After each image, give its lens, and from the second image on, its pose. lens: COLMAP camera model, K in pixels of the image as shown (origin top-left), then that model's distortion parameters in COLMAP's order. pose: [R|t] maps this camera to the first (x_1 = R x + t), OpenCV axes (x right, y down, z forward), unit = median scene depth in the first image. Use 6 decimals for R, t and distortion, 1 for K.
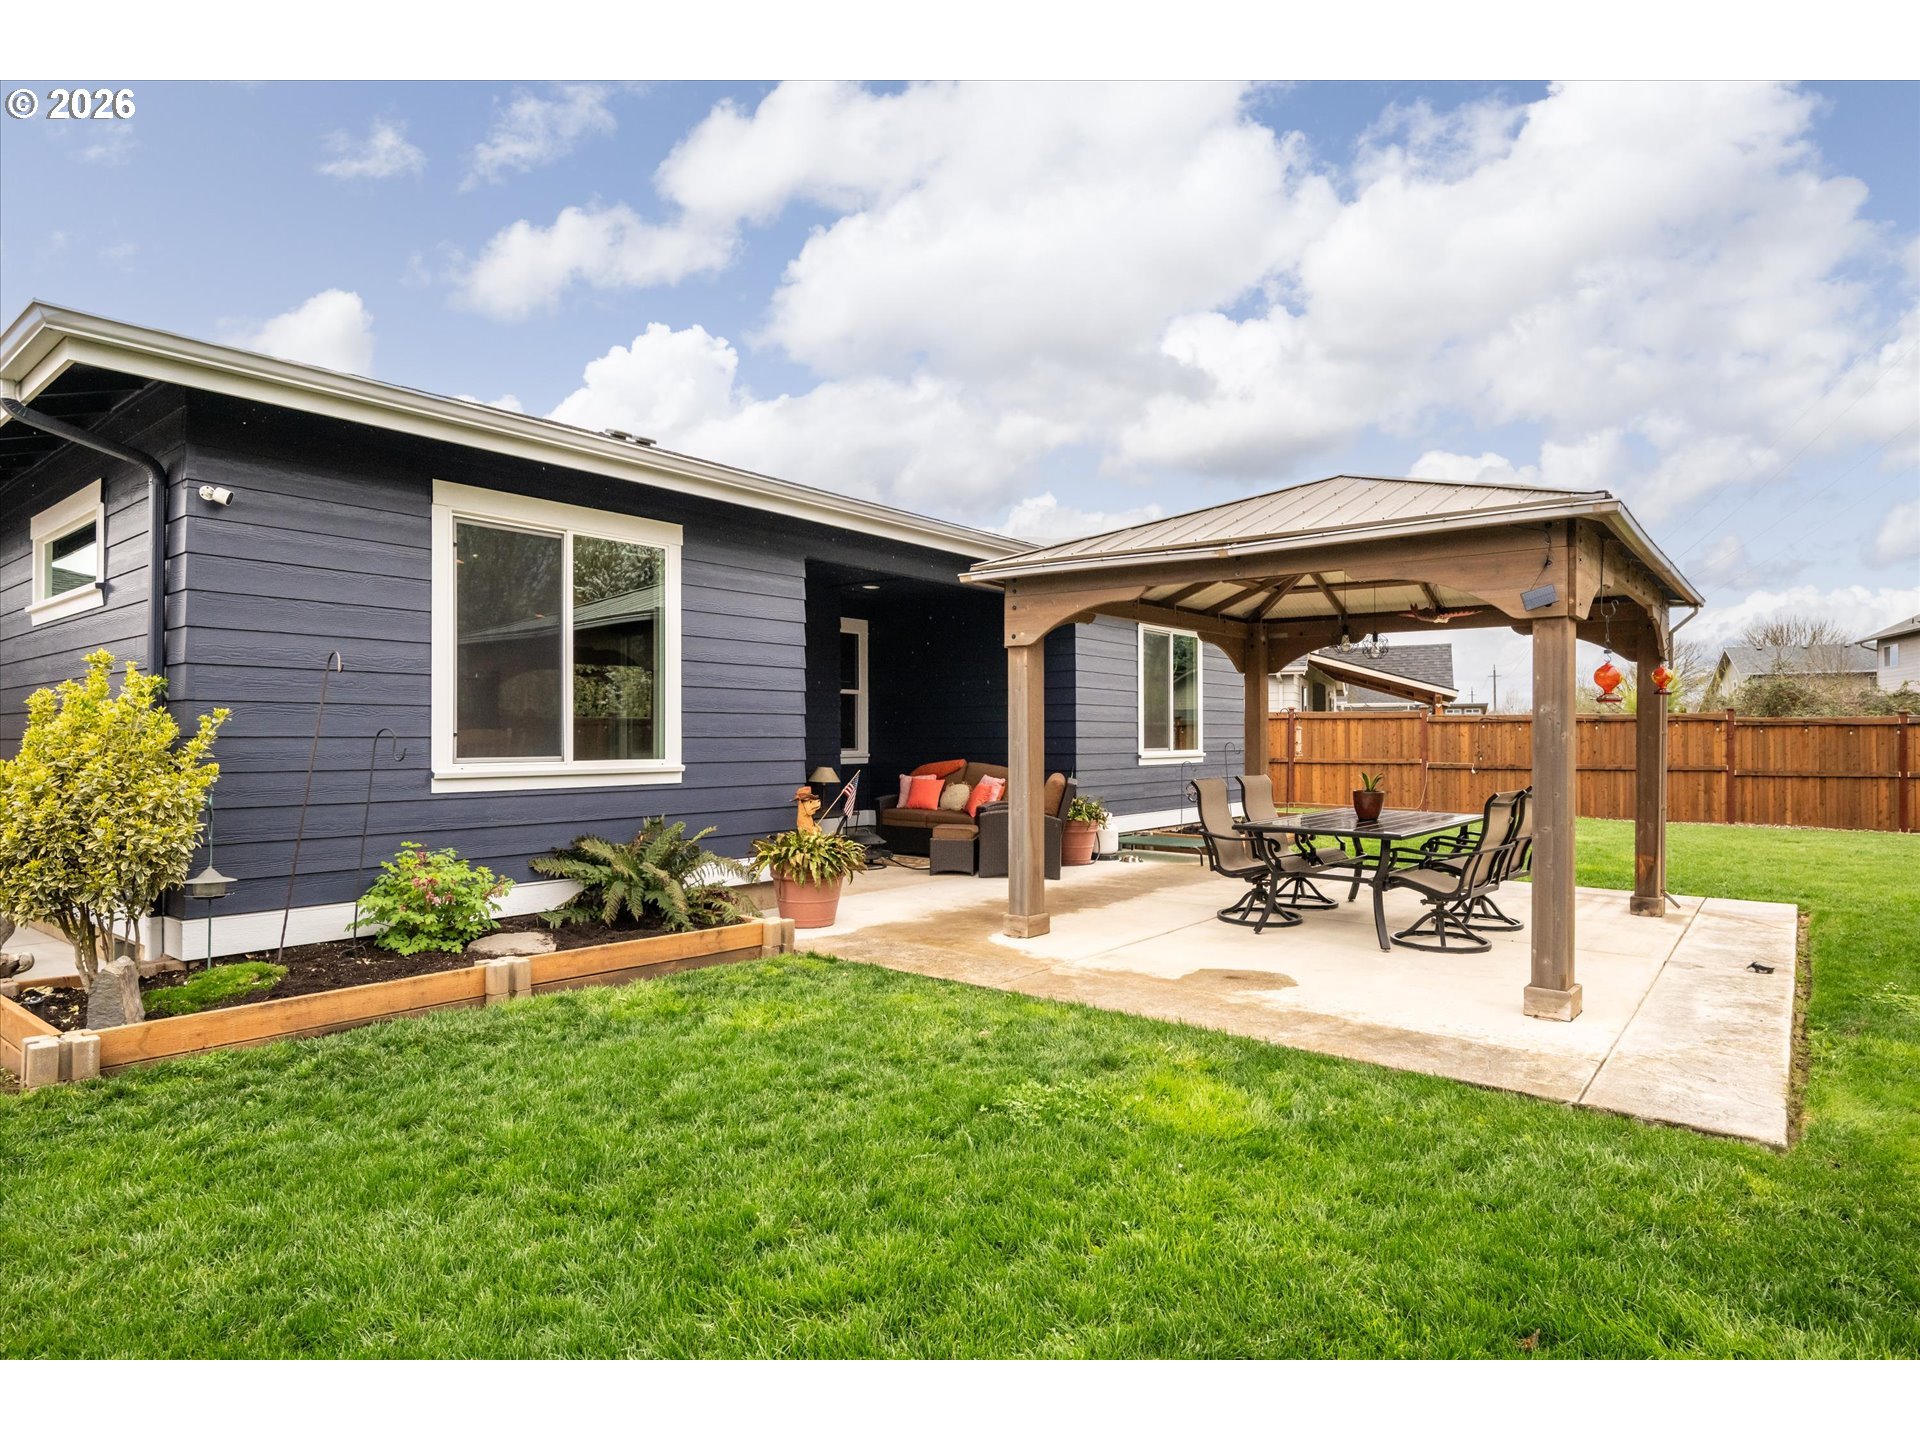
lens RADIAL K [[1064.8, 0, 948.5], [0, 1064.8, 718.1], [0, 0, 1]] dist [0.002676, -0.000776]
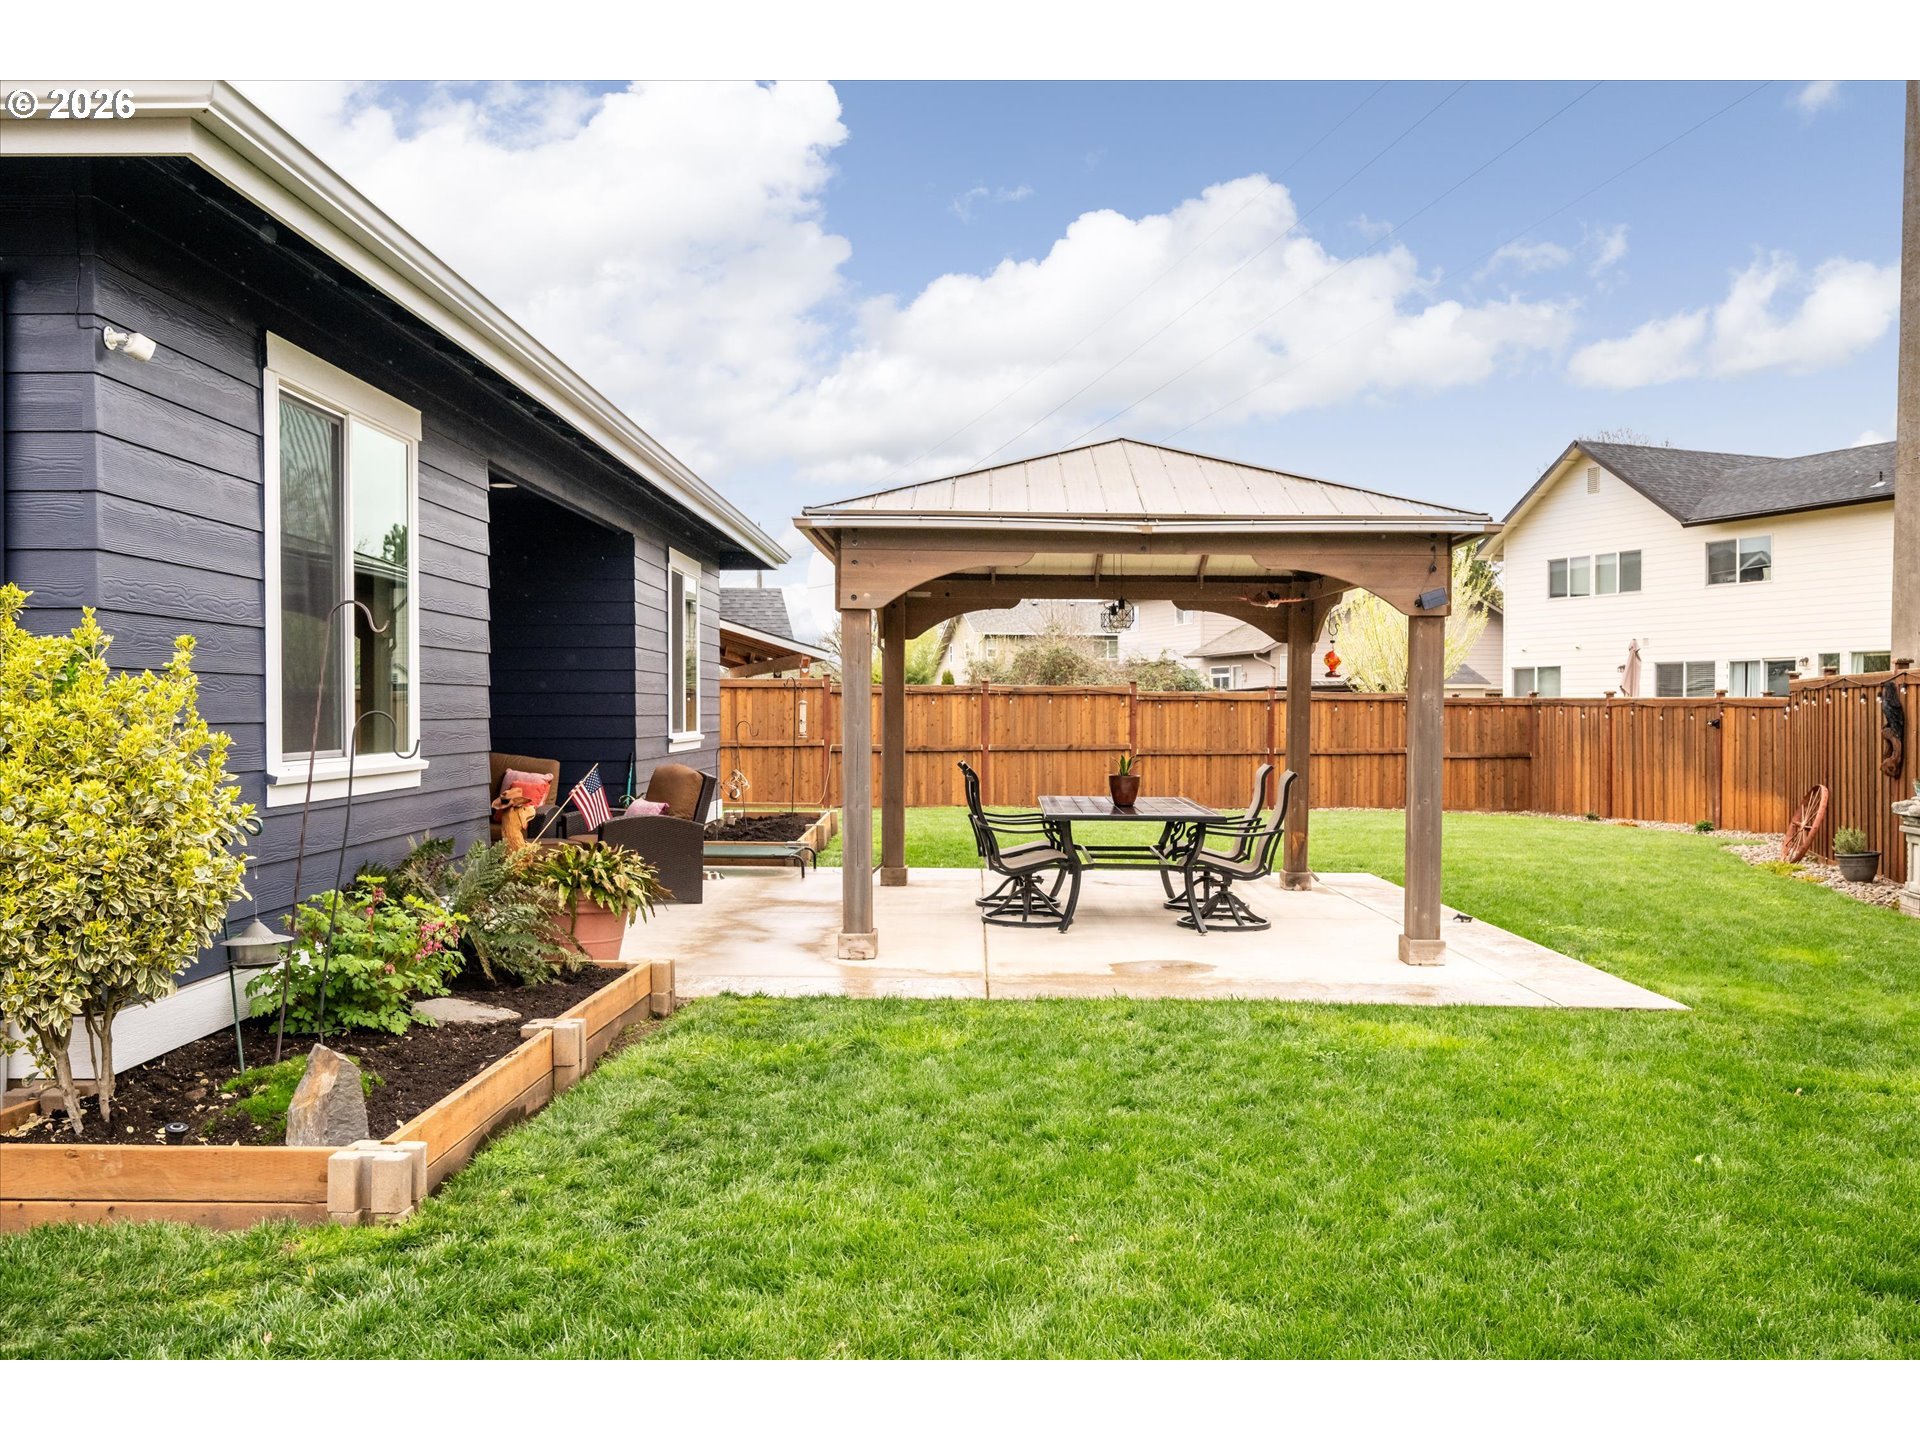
lens RADIAL K [[1667.3, 0, 957.5], [0, 1667.3, 724.3], [0, 0, 1]] dist [0.007129, 0.002962]
pose [[0.786176, -0.003844, 0.617990, -0.272133], [-0.013865, 0.999619, 0.023857, -0.004281], [-0.617847, -0.027325, 0.785824, -0.026882]]
